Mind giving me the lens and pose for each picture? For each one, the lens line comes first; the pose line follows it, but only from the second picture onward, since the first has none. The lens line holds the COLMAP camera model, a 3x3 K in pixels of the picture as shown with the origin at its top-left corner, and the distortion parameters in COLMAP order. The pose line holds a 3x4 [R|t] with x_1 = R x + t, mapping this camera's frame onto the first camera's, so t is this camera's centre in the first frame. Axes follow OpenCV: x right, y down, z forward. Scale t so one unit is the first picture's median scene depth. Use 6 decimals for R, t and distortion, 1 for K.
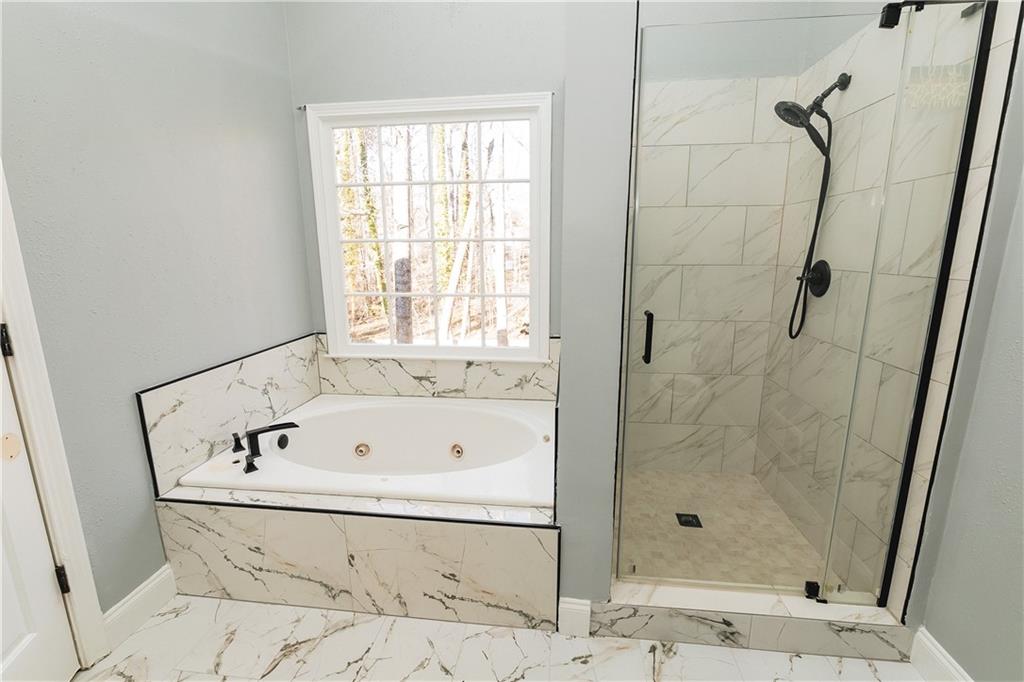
lens RADIAL K [[444.6, 0, 509.0], [0, 444.6, 342.3], [0, 0, 1]] dist [-0.005801, -0.000471]
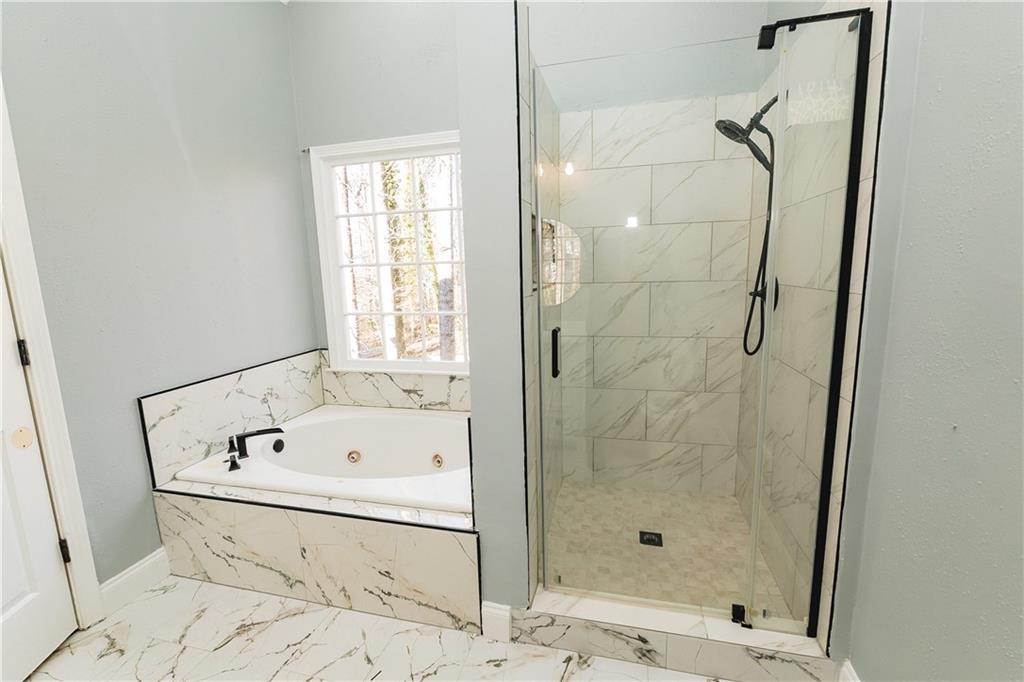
lens RADIAL K [[444.6, 0, 520.8], [0, 444.6, 342.0], [0, 0, 1]] dist [-0.005801, -0.000471]
pose [[0.991104, -0.000353, -0.133087, 0.323152], [-0.005006, 0.999190, -0.039929, 0.005634], [0.132993, 0.040240, 0.990300, -0.045811]]
